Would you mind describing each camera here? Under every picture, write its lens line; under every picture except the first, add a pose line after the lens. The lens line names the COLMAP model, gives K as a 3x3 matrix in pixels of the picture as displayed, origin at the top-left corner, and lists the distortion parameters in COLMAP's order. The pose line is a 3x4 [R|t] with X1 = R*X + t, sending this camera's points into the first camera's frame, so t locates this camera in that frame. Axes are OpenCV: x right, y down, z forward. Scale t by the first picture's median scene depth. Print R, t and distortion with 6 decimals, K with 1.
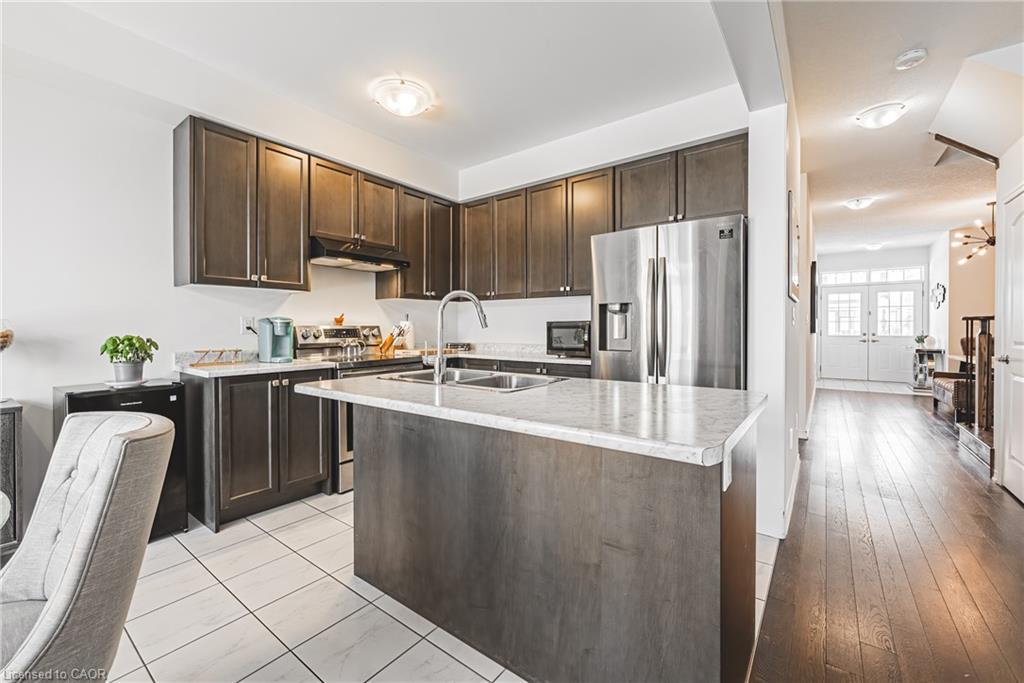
lens RADIAL K [[413.4, 0, 508.1], [0, 413.4, 331.1], [0, 0, 1]] dist [0.001895, 0.000161]
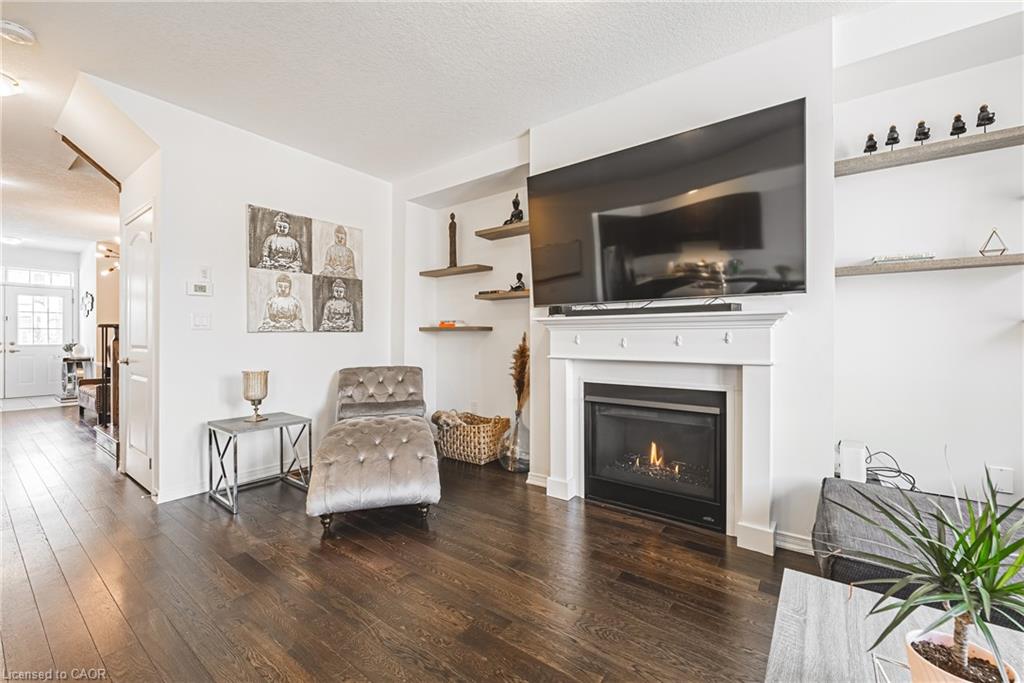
lens RADIAL K [[413.4, 0, 510.2], [0, 413.4, 336.0], [0, 0, 1]] dist [0.001895, 0.000161]
pose [[-0.004259, 0.006513, 0.999970, 0.029193], [0.007470, 0.999951, -0.006481, 0.007401], [-0.999963, 0.007442, -0.004308, -0.027945]]
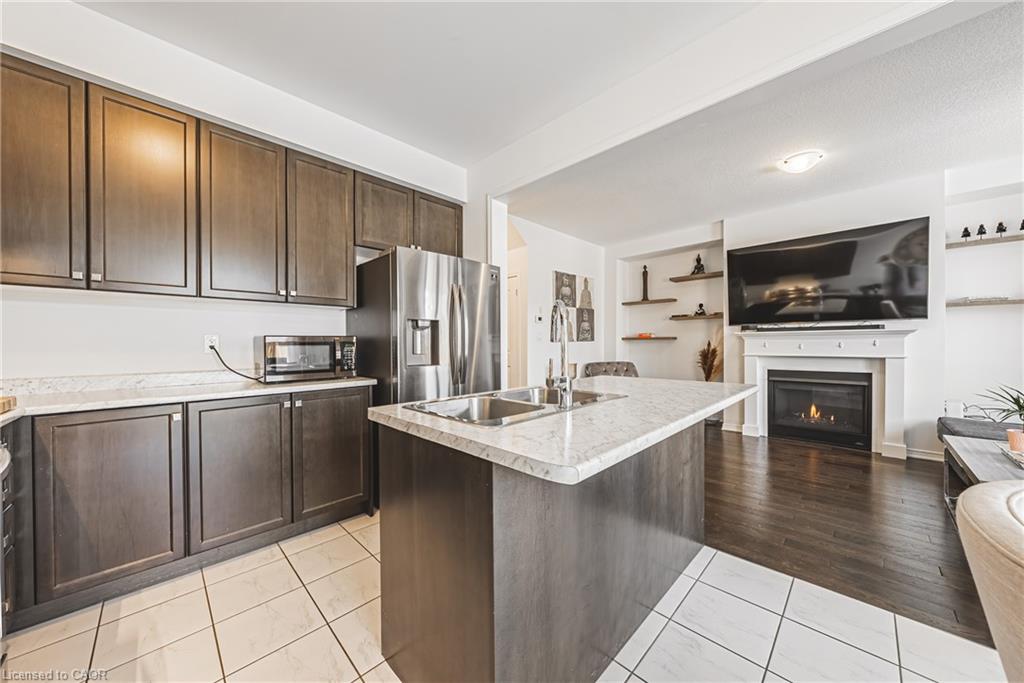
lens RADIAL K [[356.6, 0, 511.0], [0, 356.6, 346.0], [0, 0, 1]] dist [0.000361, -0.000012]
pose [[0.130332, -0.007387, 0.991443, -0.288569], [0.015995, 0.999858, 0.005347, -0.000903], [-0.991341, 0.015162, 0.130432, 0.323710]]
